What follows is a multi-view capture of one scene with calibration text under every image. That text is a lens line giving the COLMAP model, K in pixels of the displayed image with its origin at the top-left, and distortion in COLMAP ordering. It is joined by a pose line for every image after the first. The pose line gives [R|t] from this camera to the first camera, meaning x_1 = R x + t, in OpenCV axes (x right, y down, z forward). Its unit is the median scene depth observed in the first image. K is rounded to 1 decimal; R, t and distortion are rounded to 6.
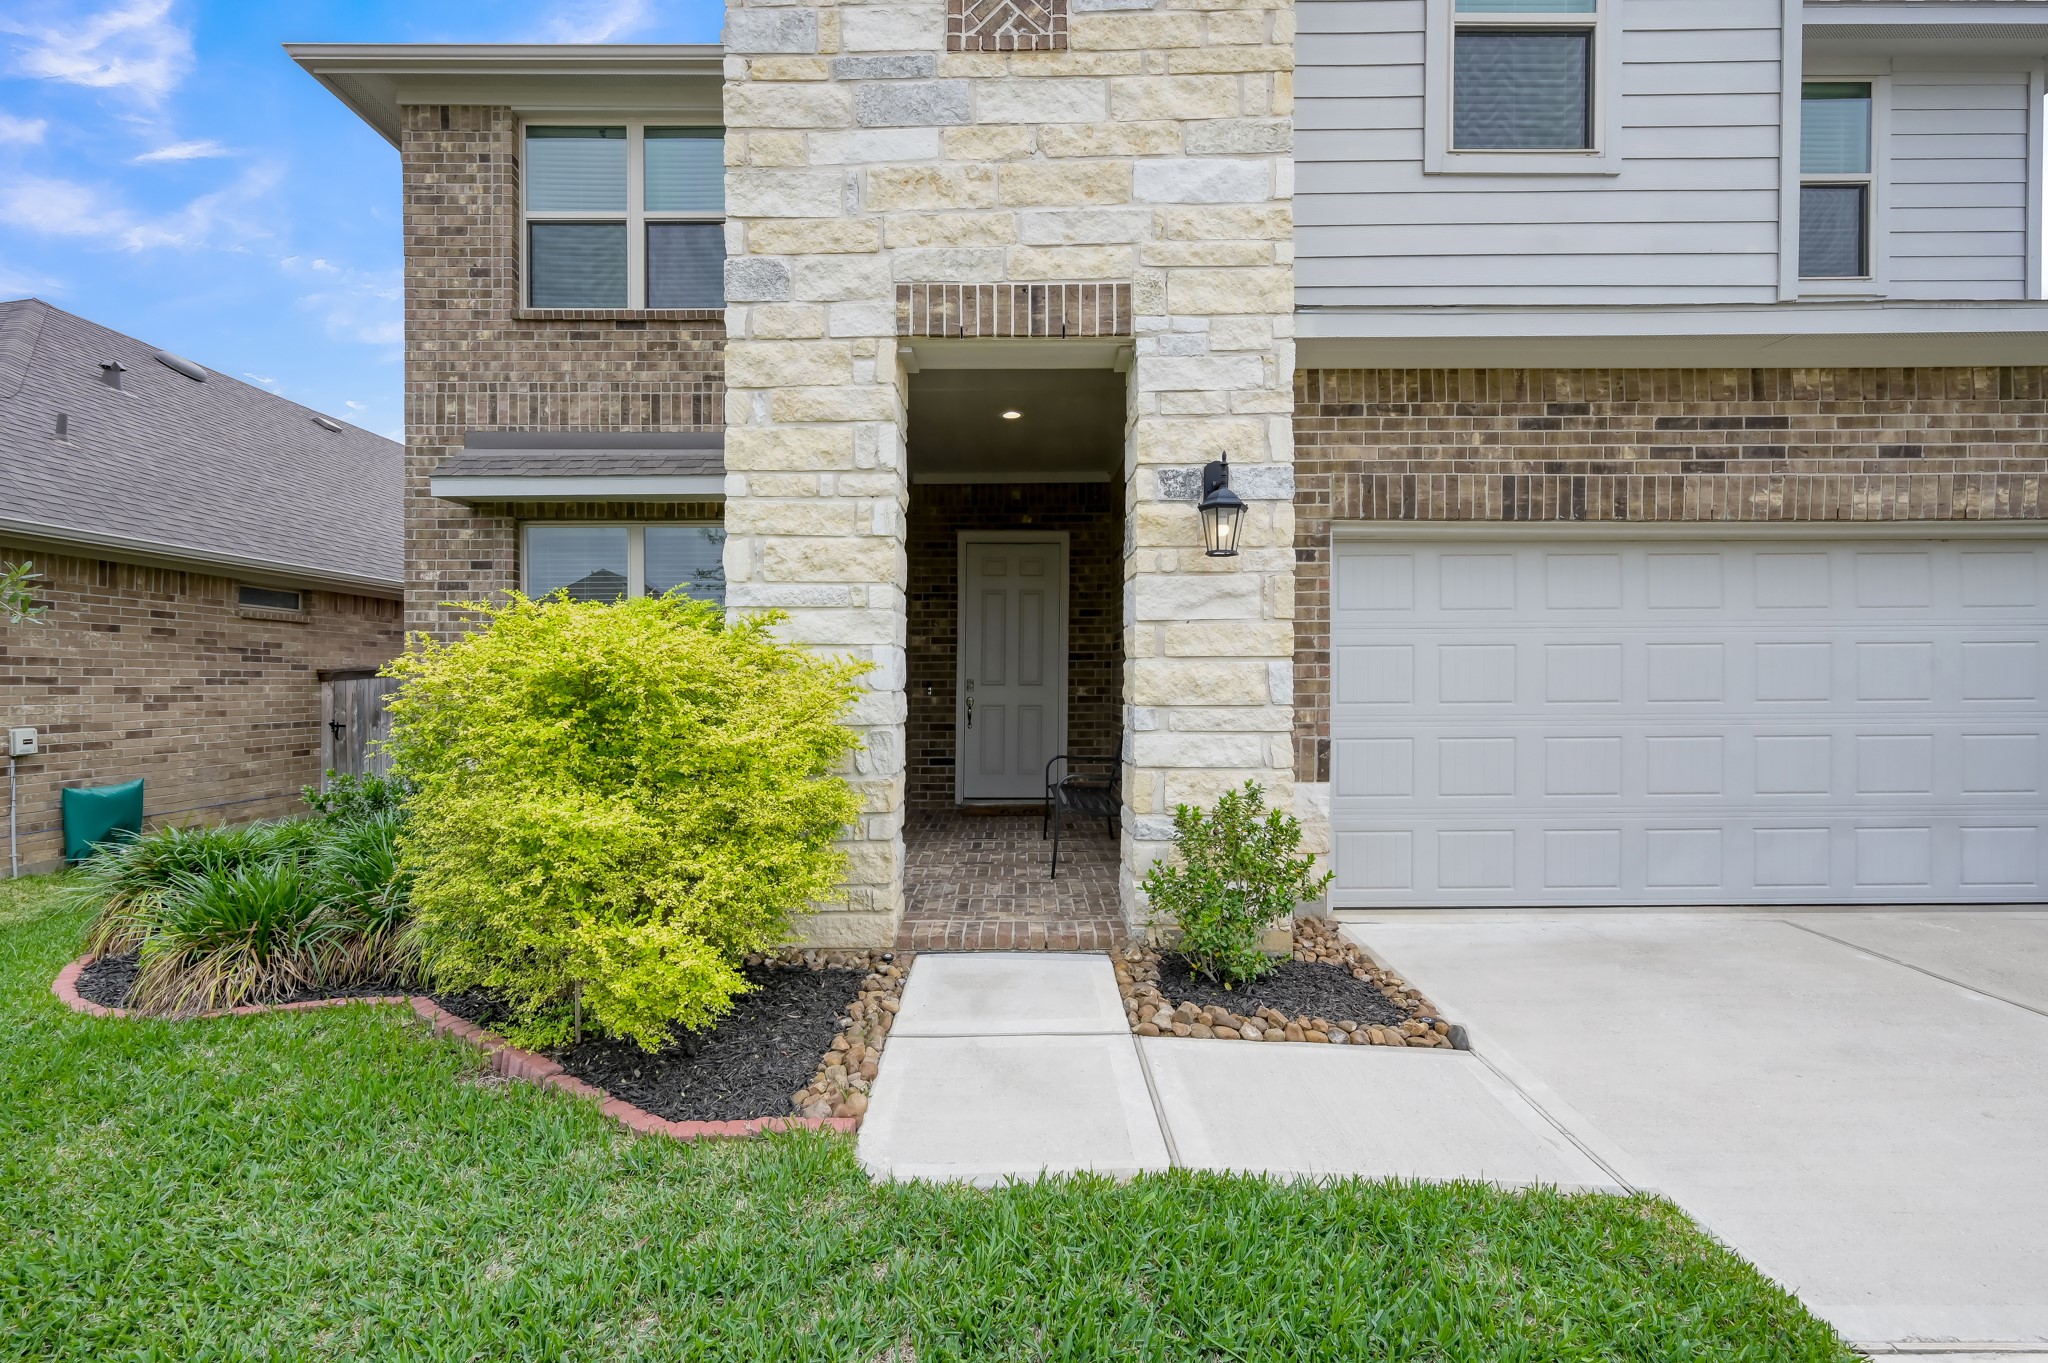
lens RADIAL K [[828.0, 0, 1023.2], [0, 828.0, 676.9], [0, 0, 1]] dist [-0.000254, -0.000088]
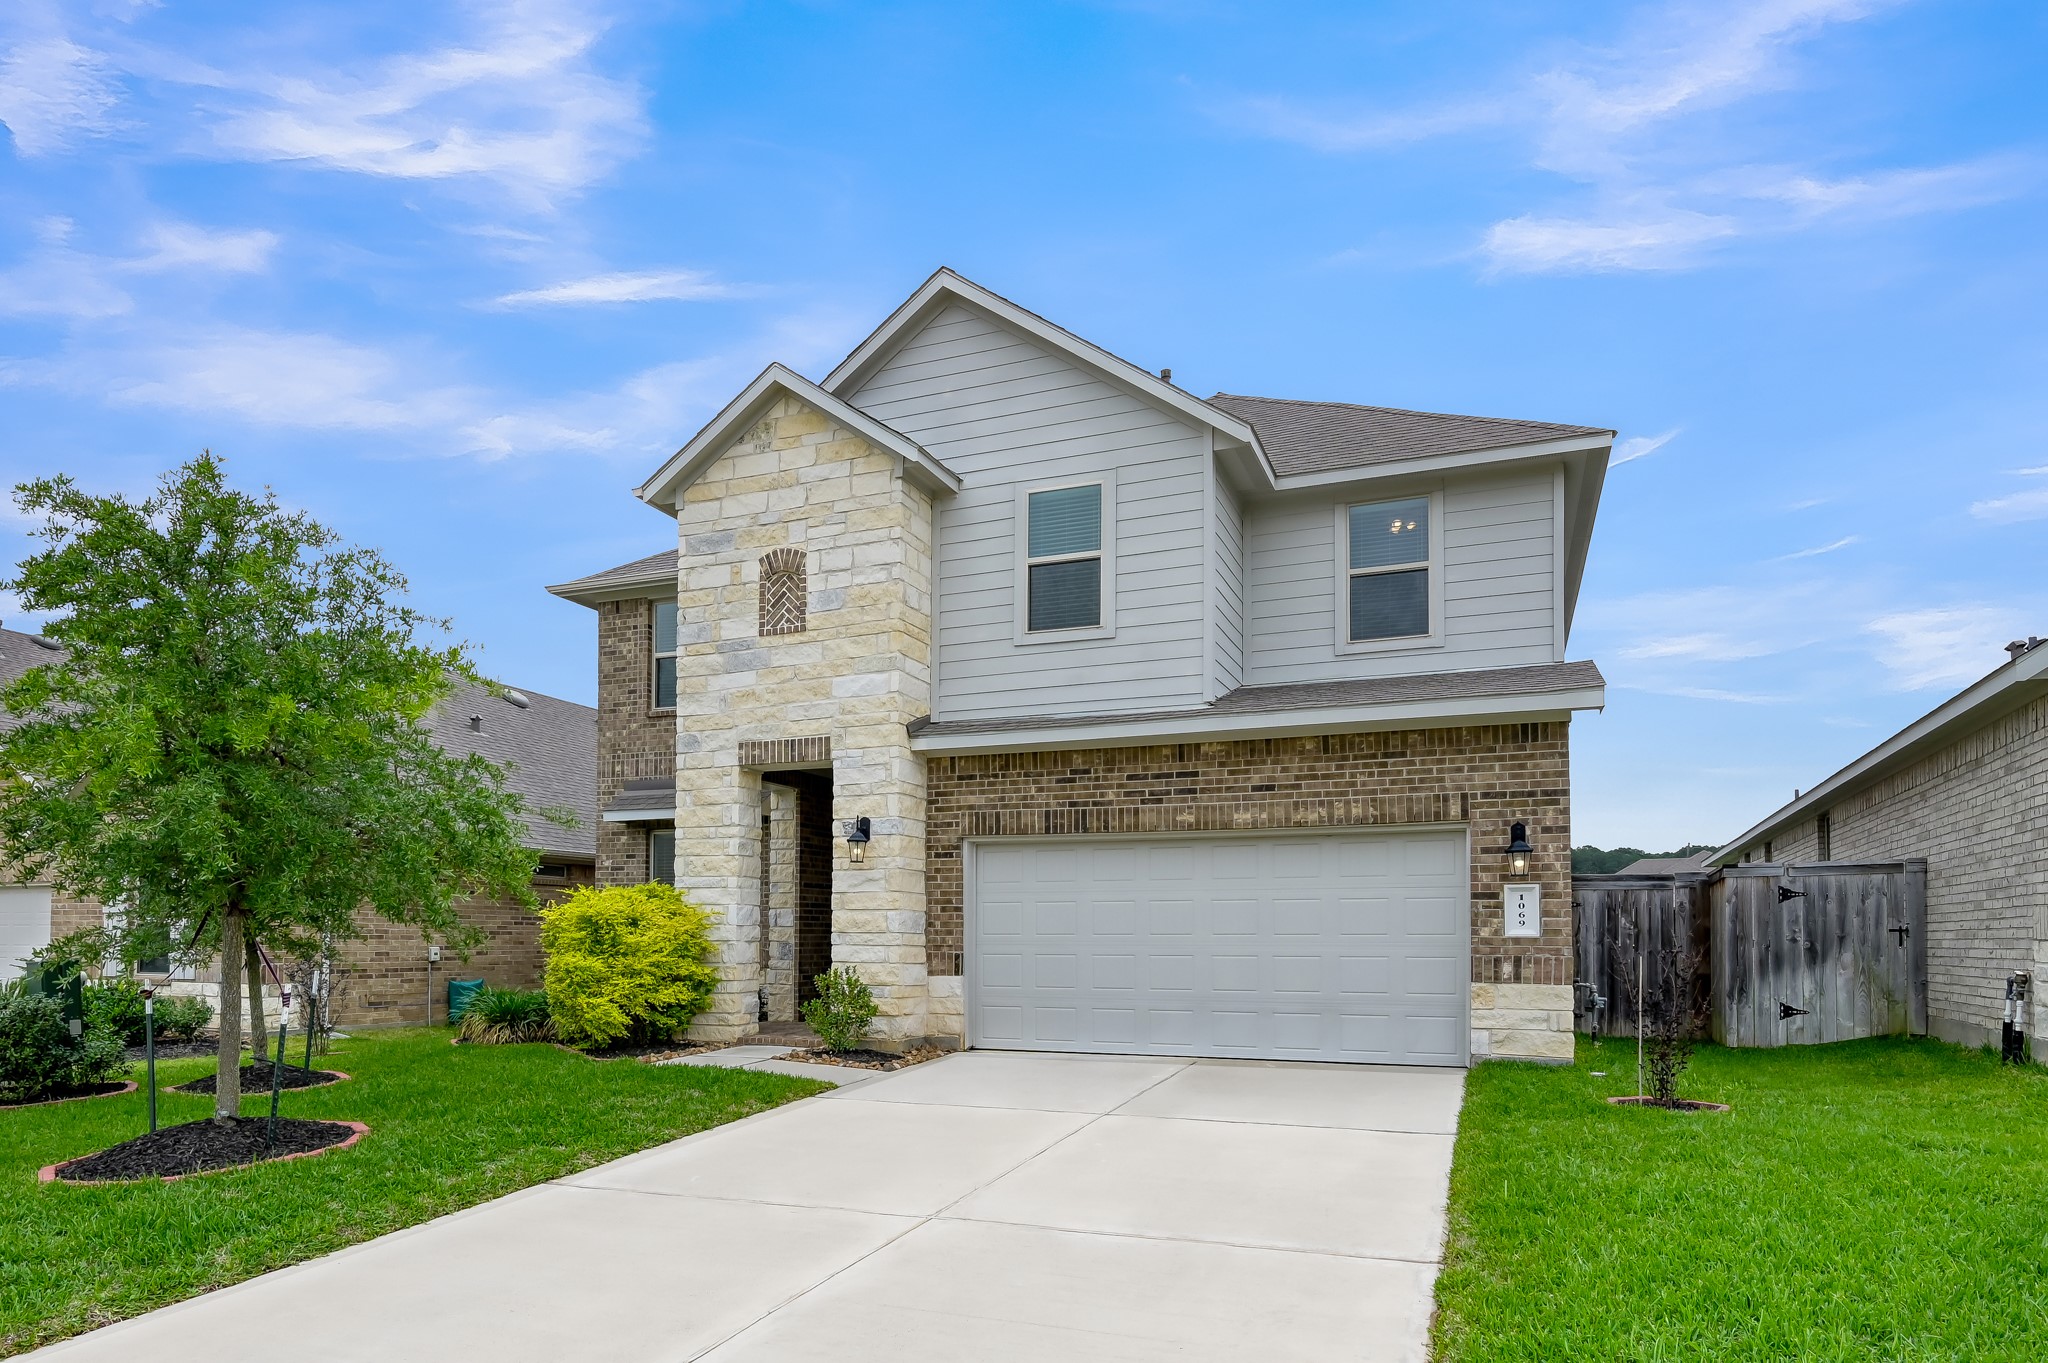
lens RADIAL K [[1133.5, 0, 1062.3], [0, 1133.5, 897.2], [0, 0, 1]] dist [-0.002451, -0.000171]
pose [[0.937369, -0.005262, -0.348298, 1.486235], [-0.004807, 0.999595, -0.028039, 0.020471], [0.348304, 0.027957, 0.936965, -1.330030]]
